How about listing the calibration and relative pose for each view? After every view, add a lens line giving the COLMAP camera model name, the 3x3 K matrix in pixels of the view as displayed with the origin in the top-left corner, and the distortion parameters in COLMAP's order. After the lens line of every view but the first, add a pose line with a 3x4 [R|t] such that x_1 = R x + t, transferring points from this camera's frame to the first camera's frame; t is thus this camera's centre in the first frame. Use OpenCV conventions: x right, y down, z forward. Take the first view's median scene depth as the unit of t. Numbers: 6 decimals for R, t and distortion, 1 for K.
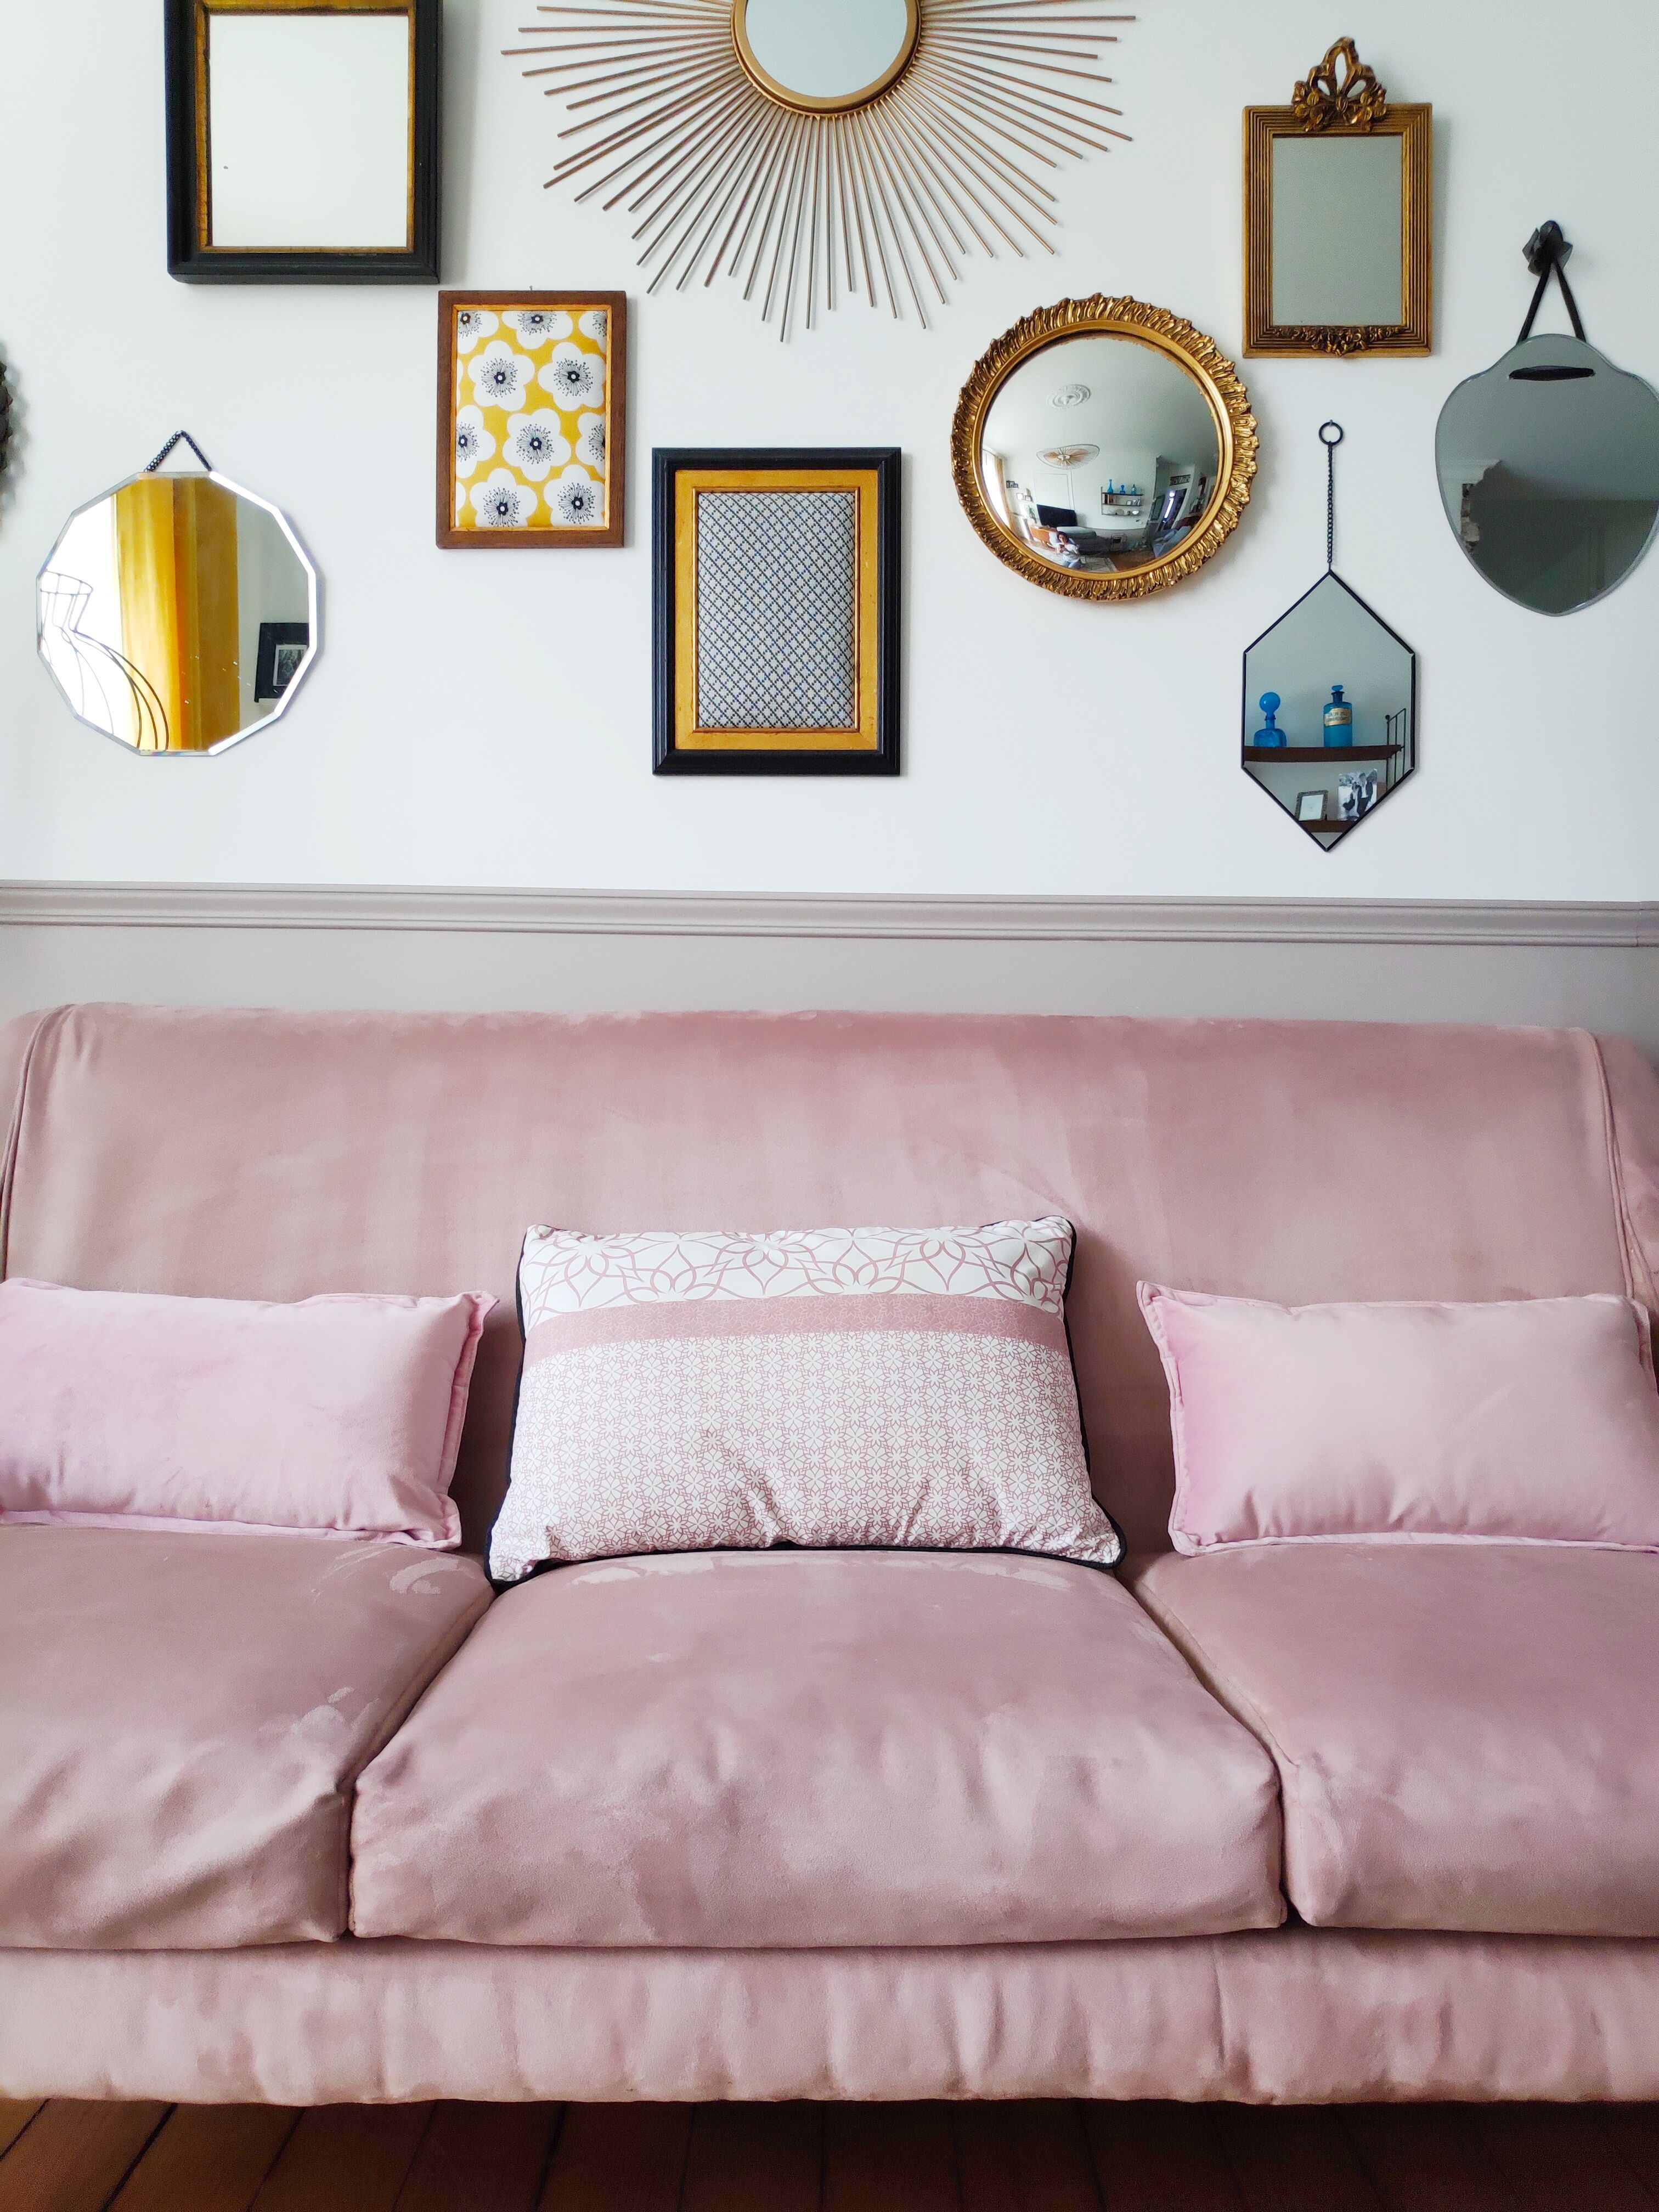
lens RADIAL K [[1633.1, 0, 759.6], [0, 1633.1, 1107.5], [0, 0, 1]] dist [-0.008037, -0.003414]
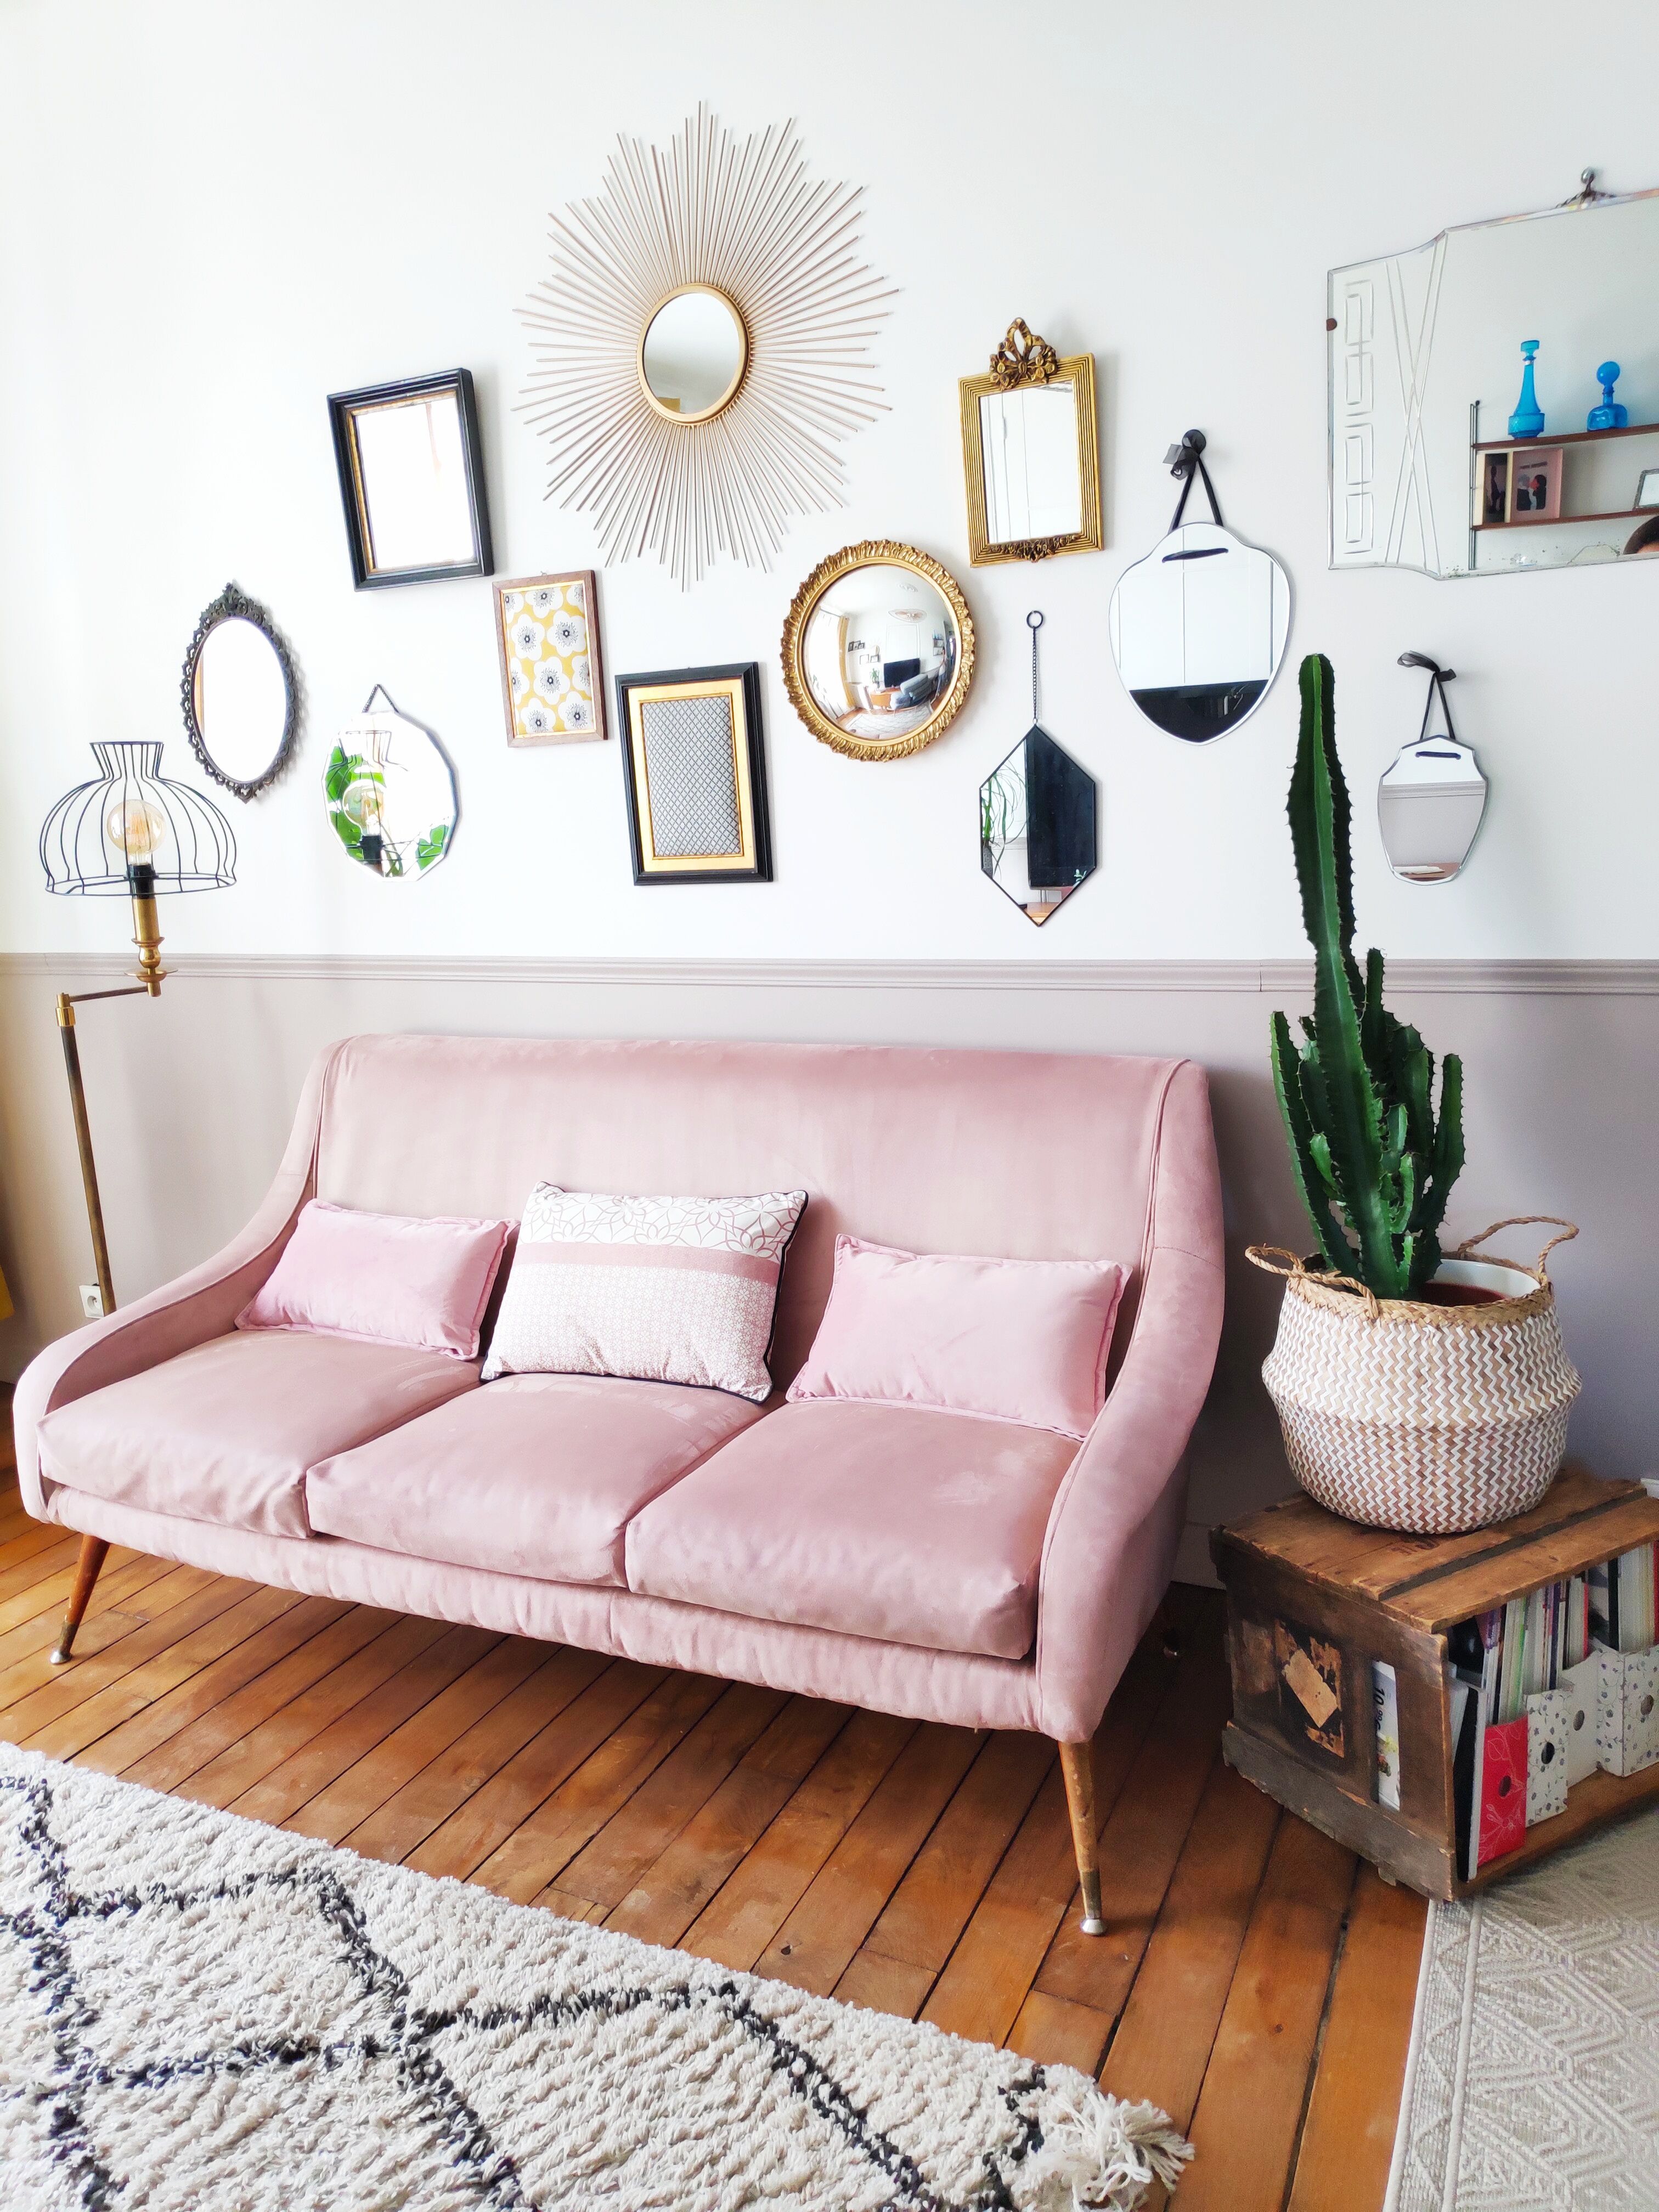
lens RADIAL K [[1685.8, 0, 829.5], [0, 1685.8, 1106.0], [0, 0, 1]] dist [0.003790, -0.061117]
pose [[0.900461, 0.028339, -0.434013, 0.833895], [0.077212, 0.971610, 0.223636, -0.351183], [0.428029, -0.234886, 0.872709, -0.414982]]
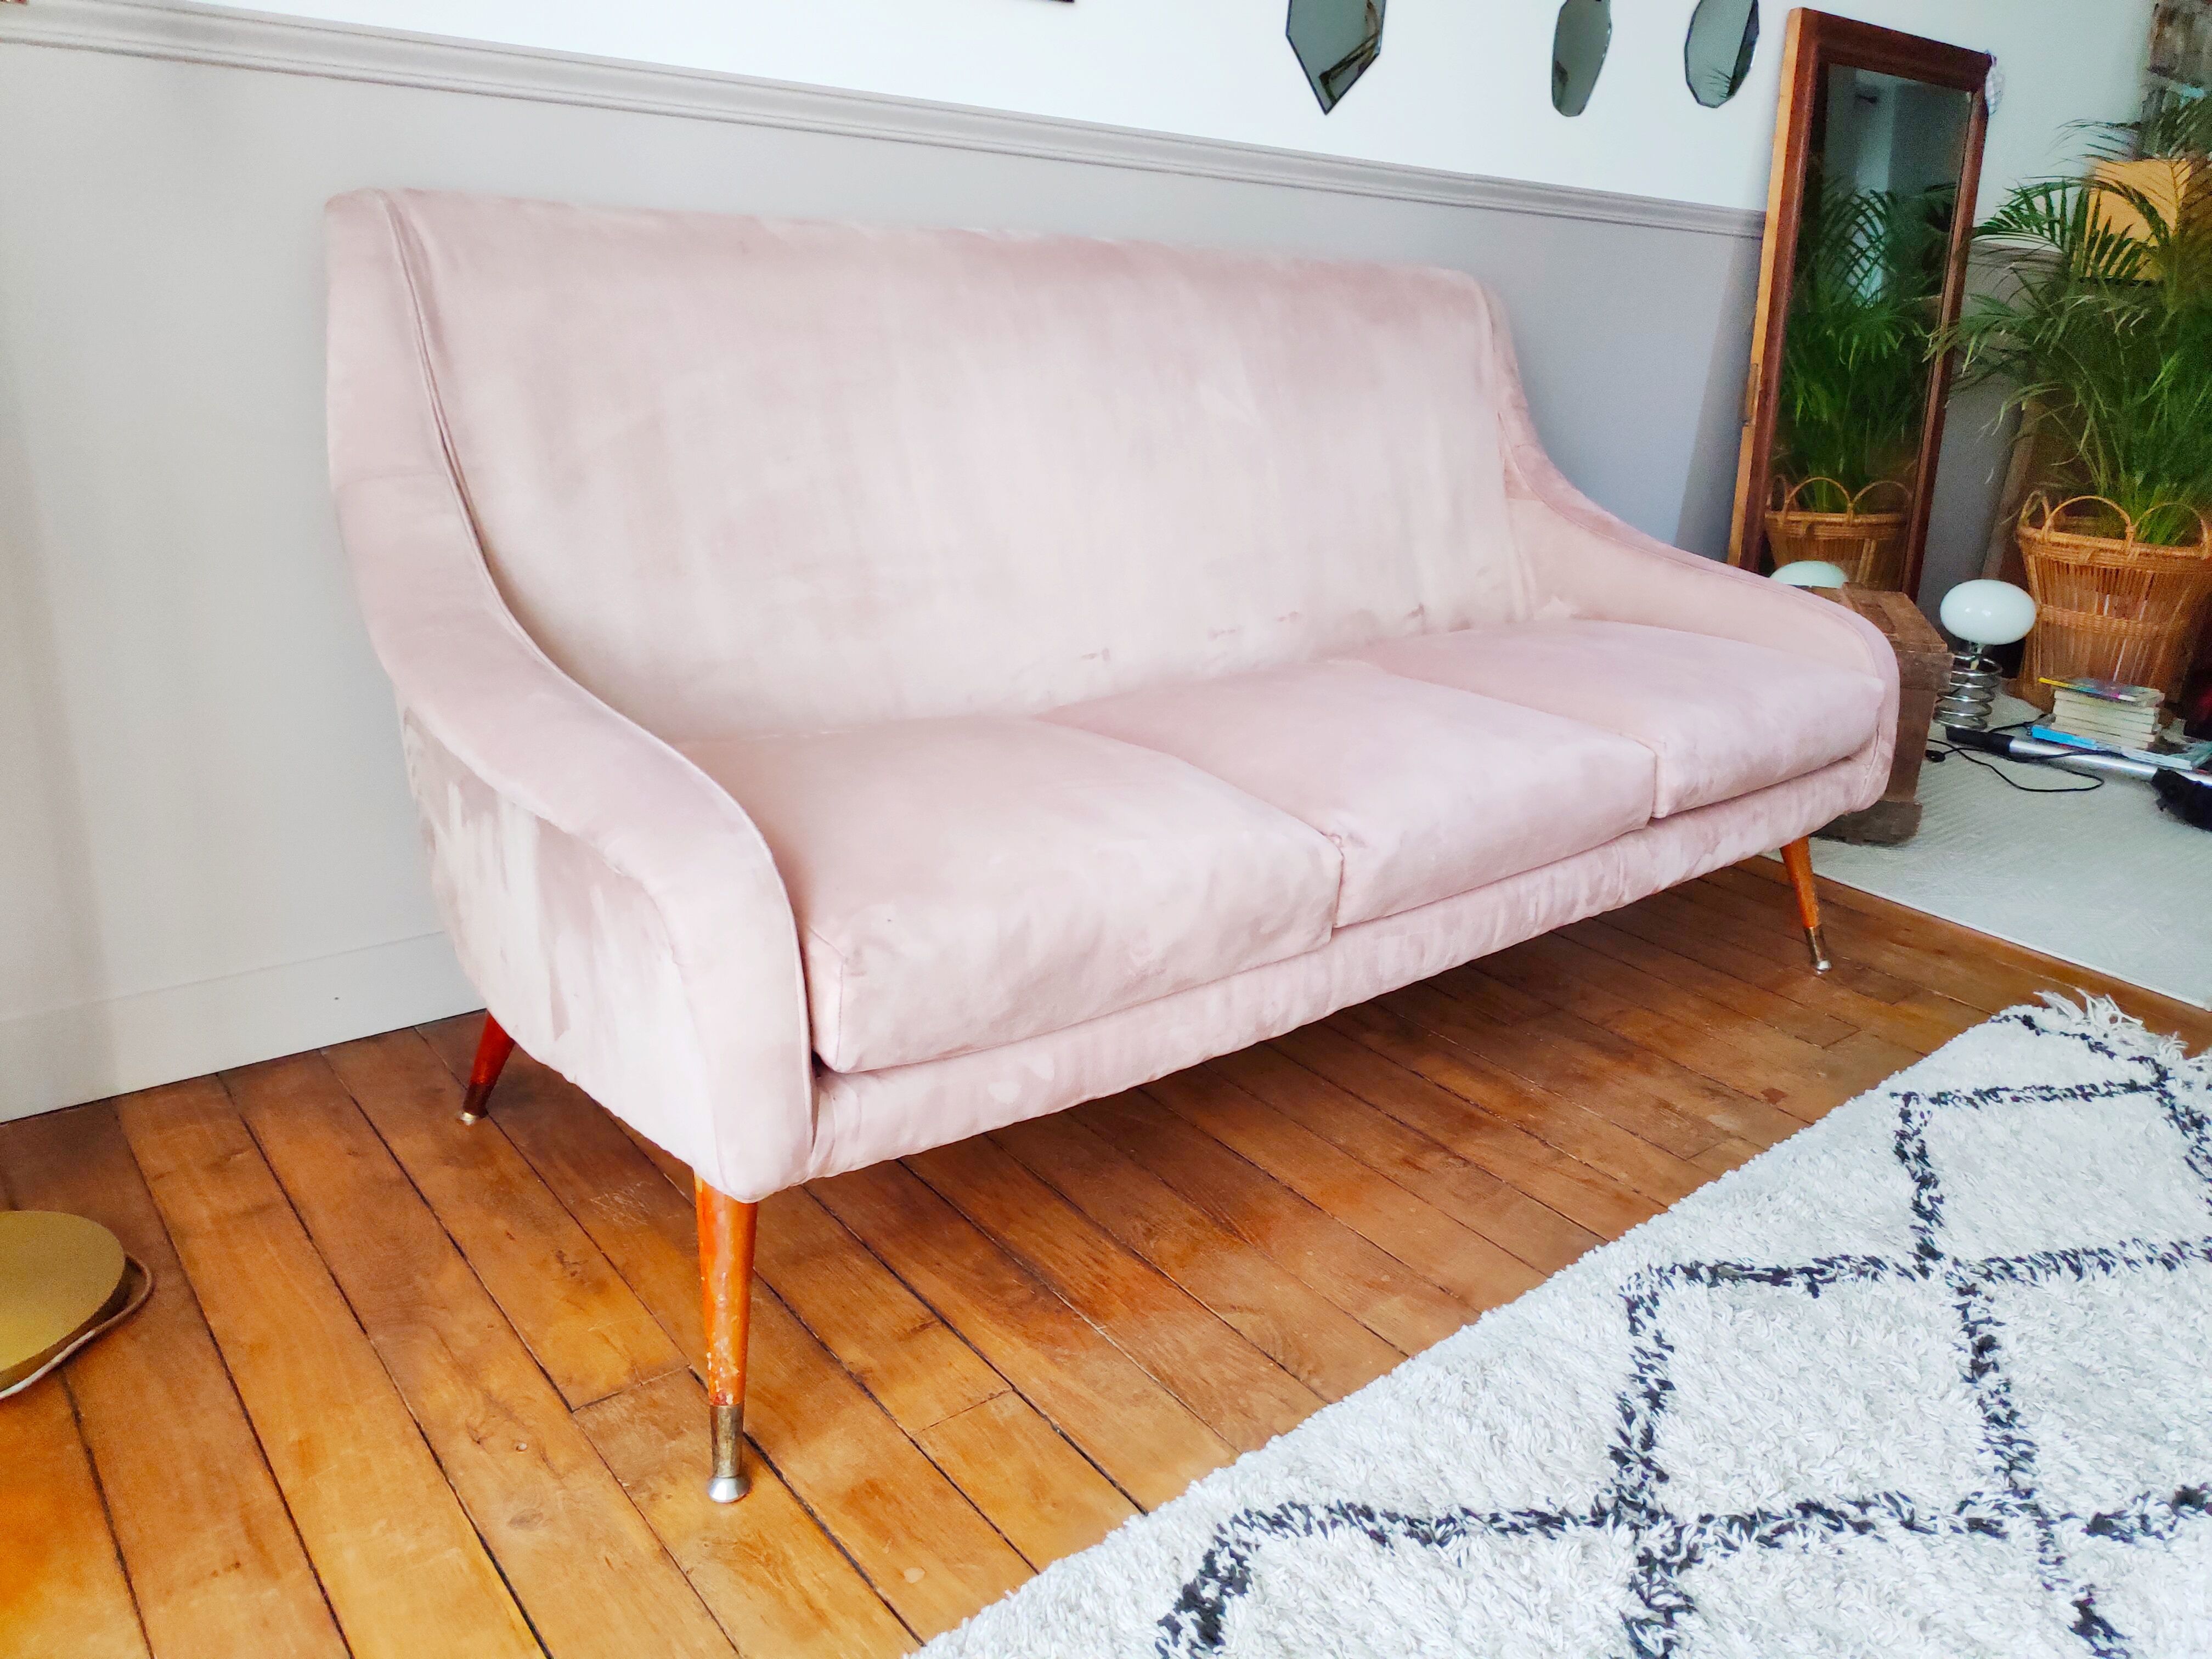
lens RADIAL K [[1685.8, 0, 1161.3], [0, 1685.8, 822.4], [0, 0, 1]] dist [0.003790, -0.061117]
pose [[0.742823, -0.189071, 0.642235, -0.730771], [-0.074797, 0.929850, 0.360256, -0.104108], [-0.665296, -0.315644, 0.676572, -0.009796]]
